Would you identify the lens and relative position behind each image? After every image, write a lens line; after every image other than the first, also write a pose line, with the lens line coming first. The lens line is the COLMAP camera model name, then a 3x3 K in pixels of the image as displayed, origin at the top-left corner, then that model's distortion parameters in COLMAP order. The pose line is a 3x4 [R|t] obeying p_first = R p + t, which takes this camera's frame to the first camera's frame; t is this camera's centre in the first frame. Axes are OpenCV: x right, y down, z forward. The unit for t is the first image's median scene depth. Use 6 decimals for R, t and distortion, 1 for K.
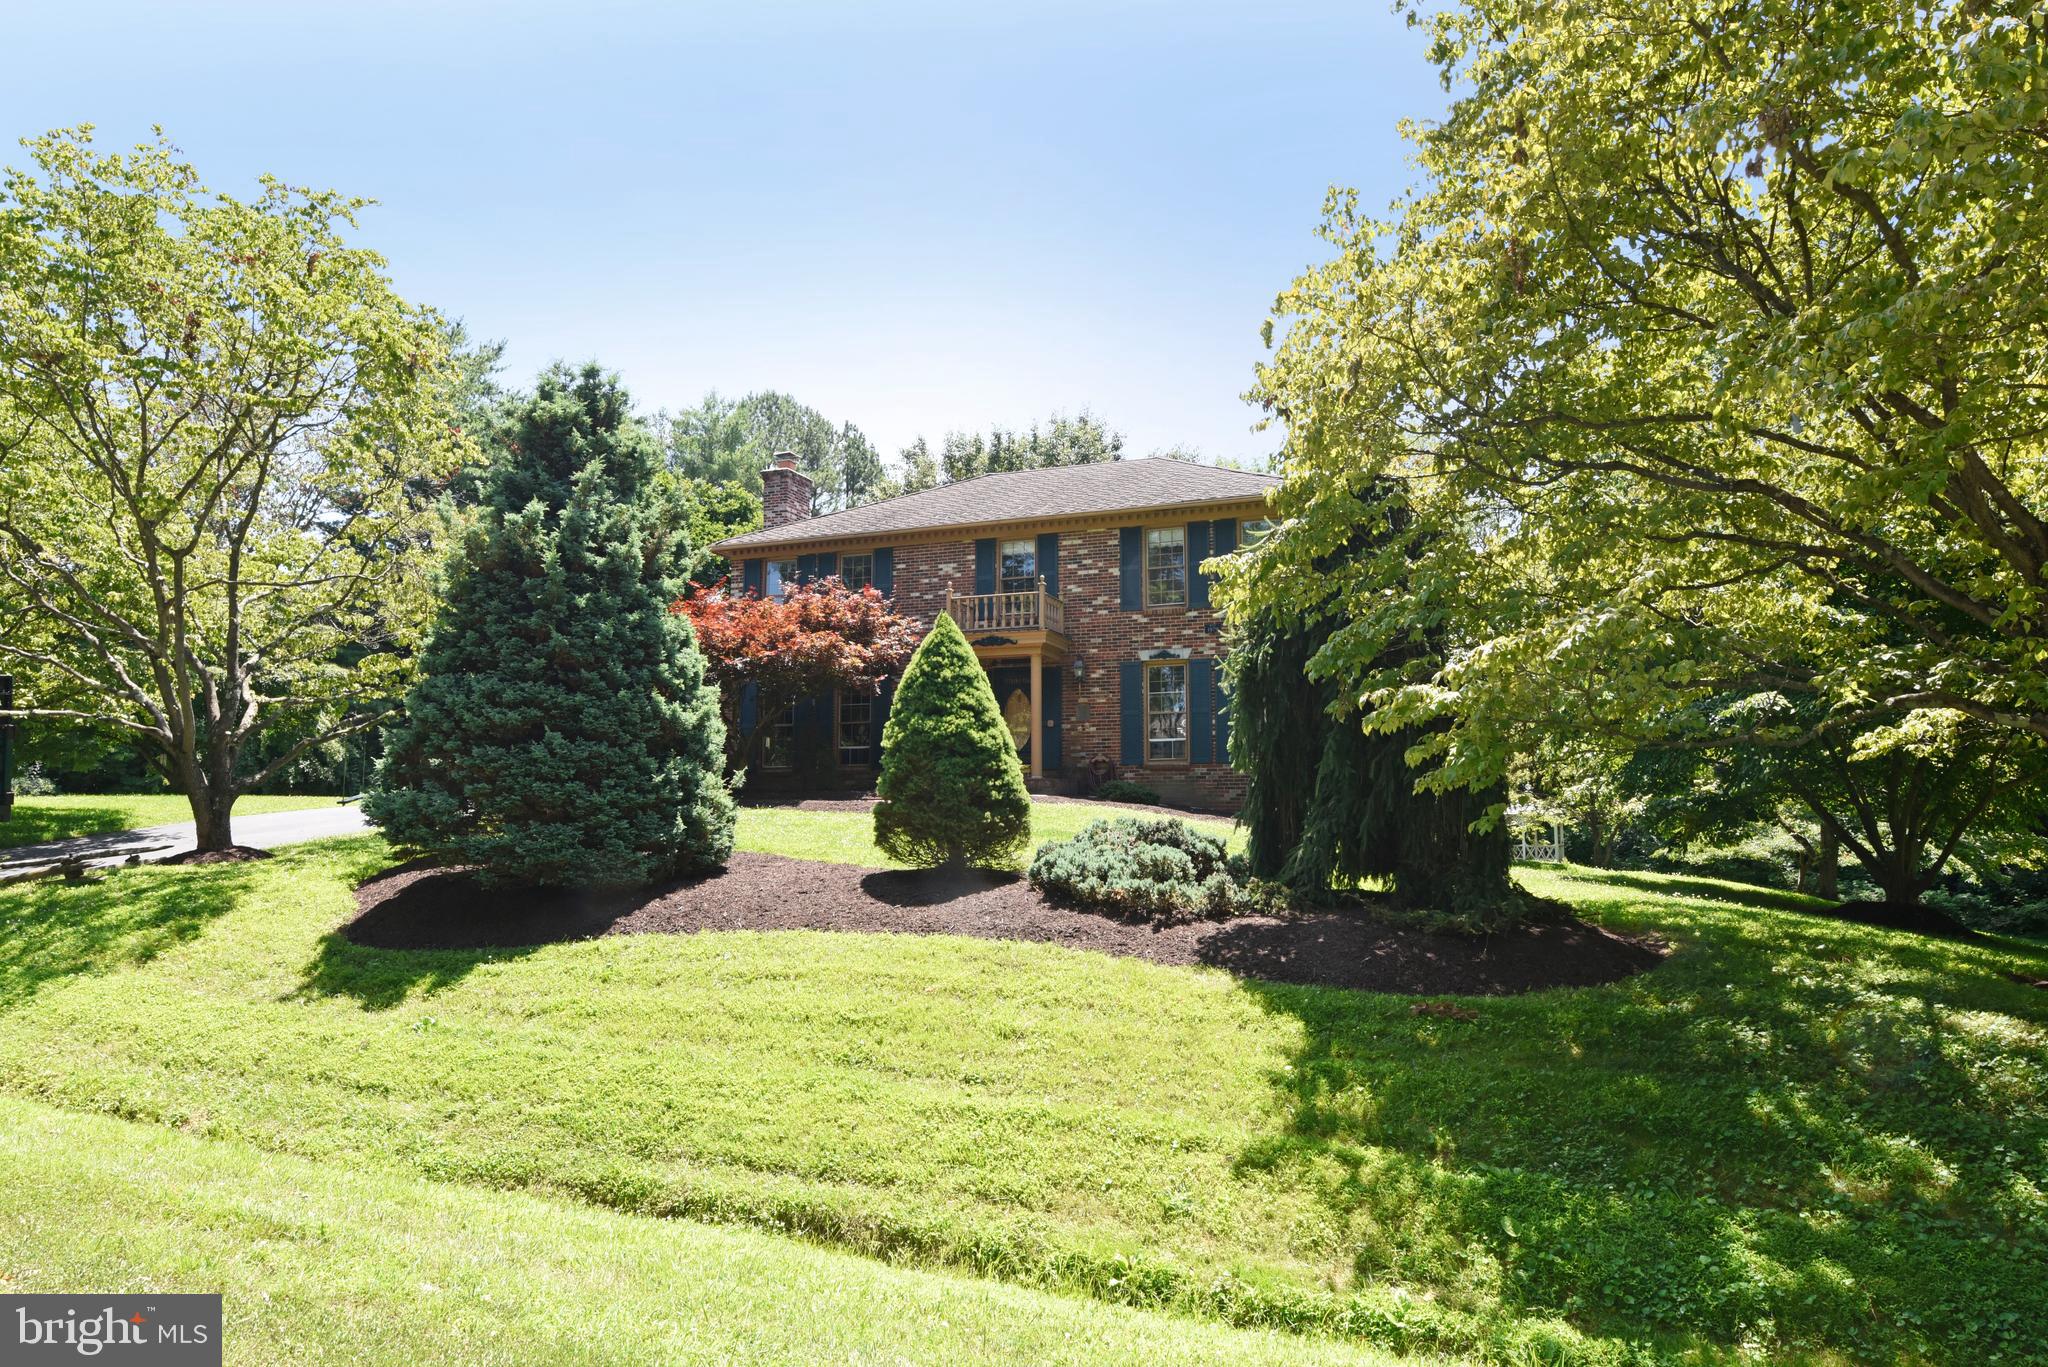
lens RADIAL K [[1339.7, 0, 1024.0], [0, 1339.7, 683.5], [0, 0, 1]] dist [0.003212, 0.000304]
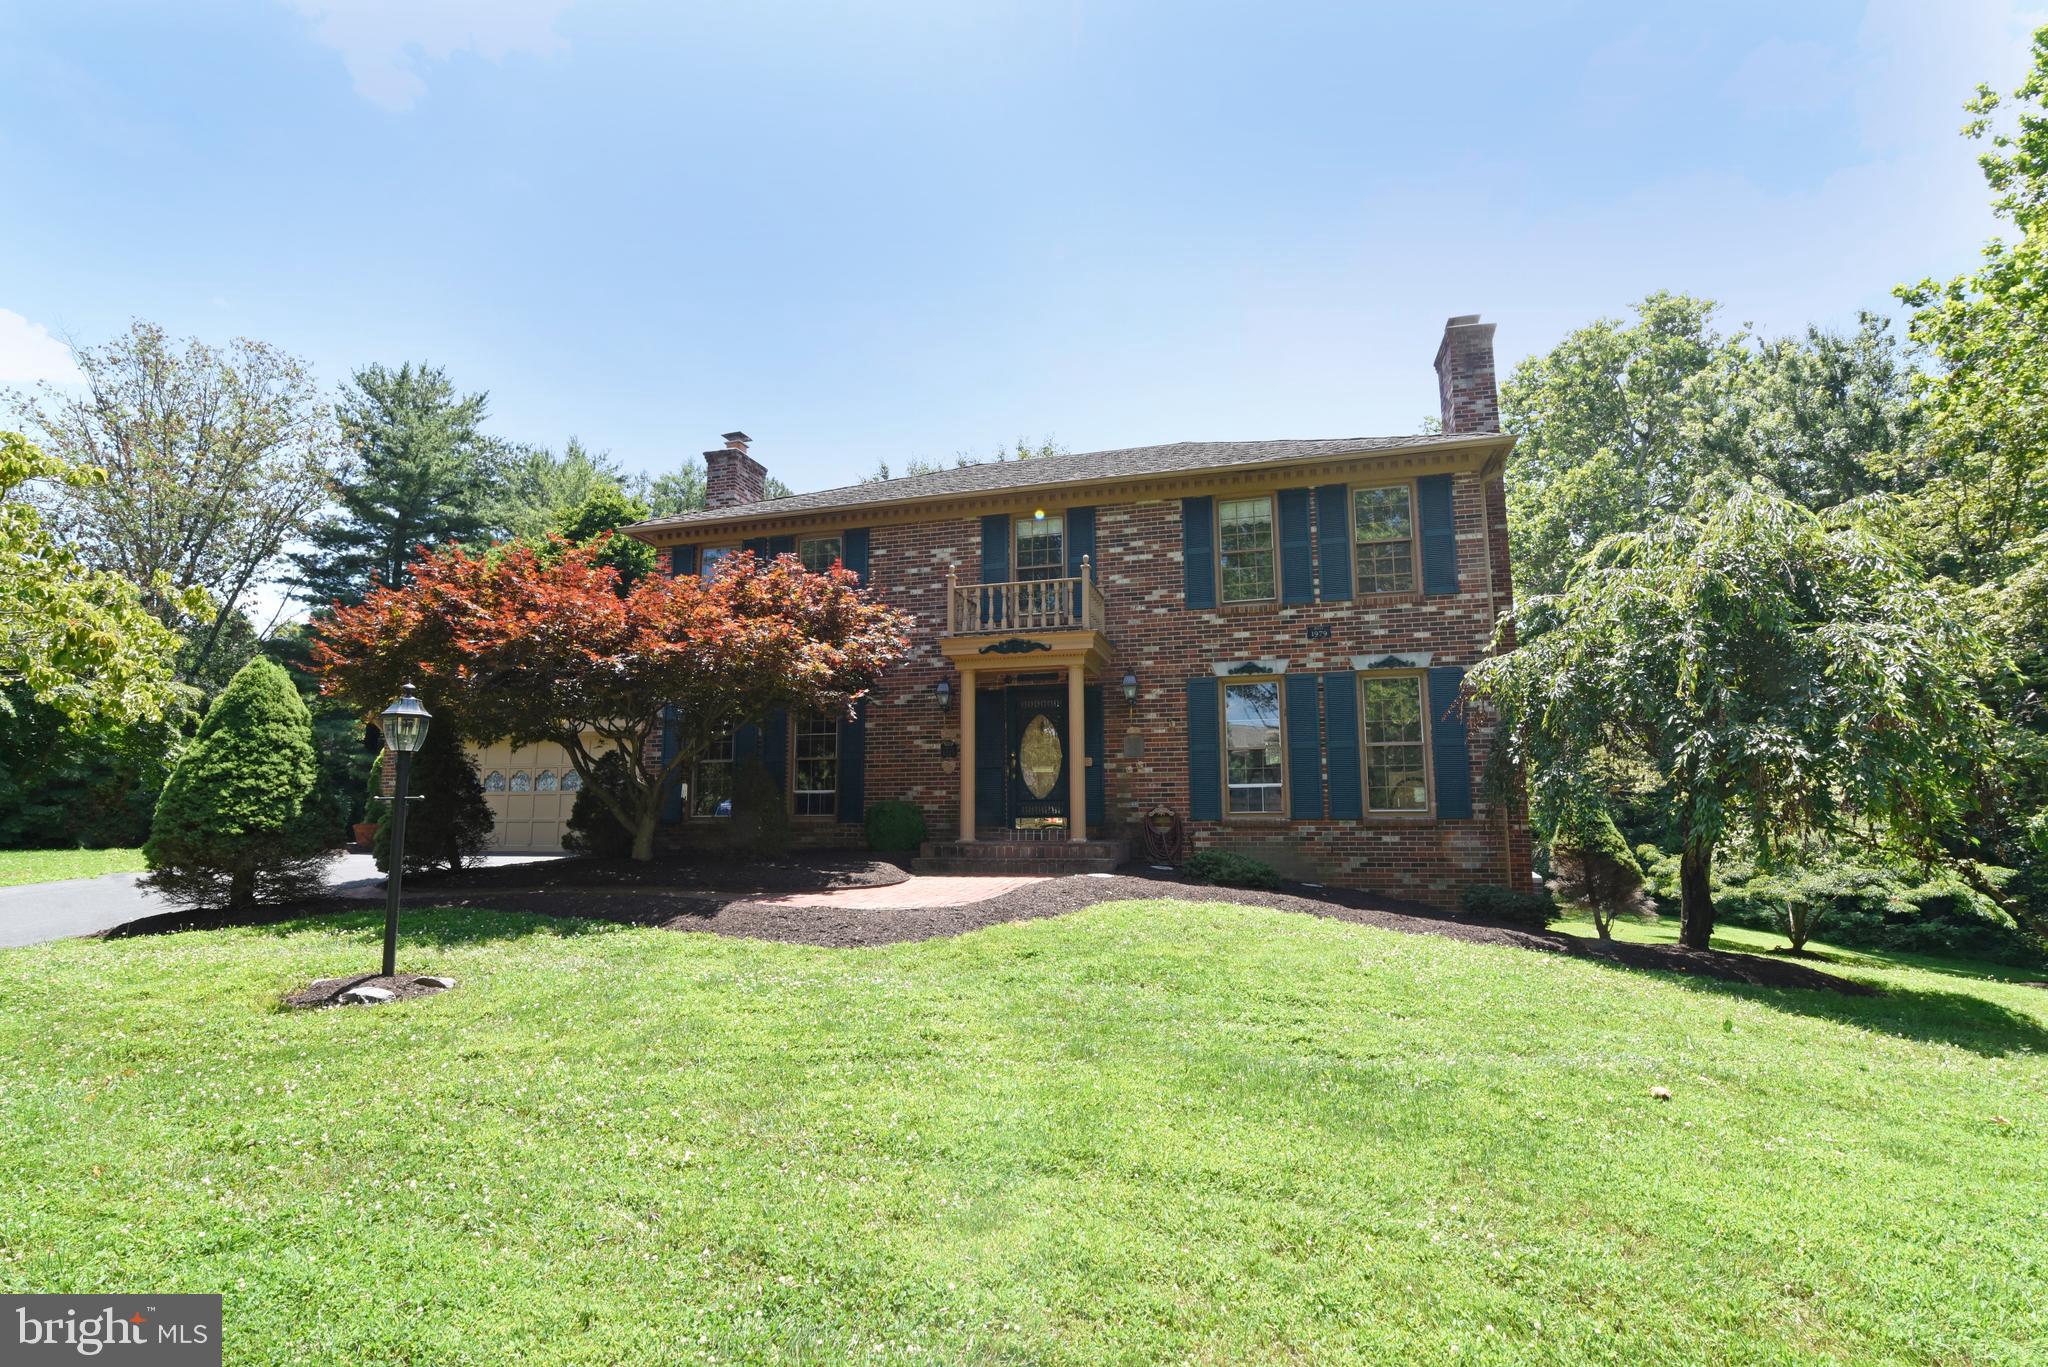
lens RADIAL K [[949.5, 0, 1024.3], [0, 949.5, 693.4], [0, 0, 1]] dist [-0.019268, 0.001420]
pose [[0.995428, 0.008980, 0.095095, -0.066457], [-0.006410, 0.999607, -0.027301, 0.007039], [-0.095302, 0.026566, 0.995094, 0.502470]]
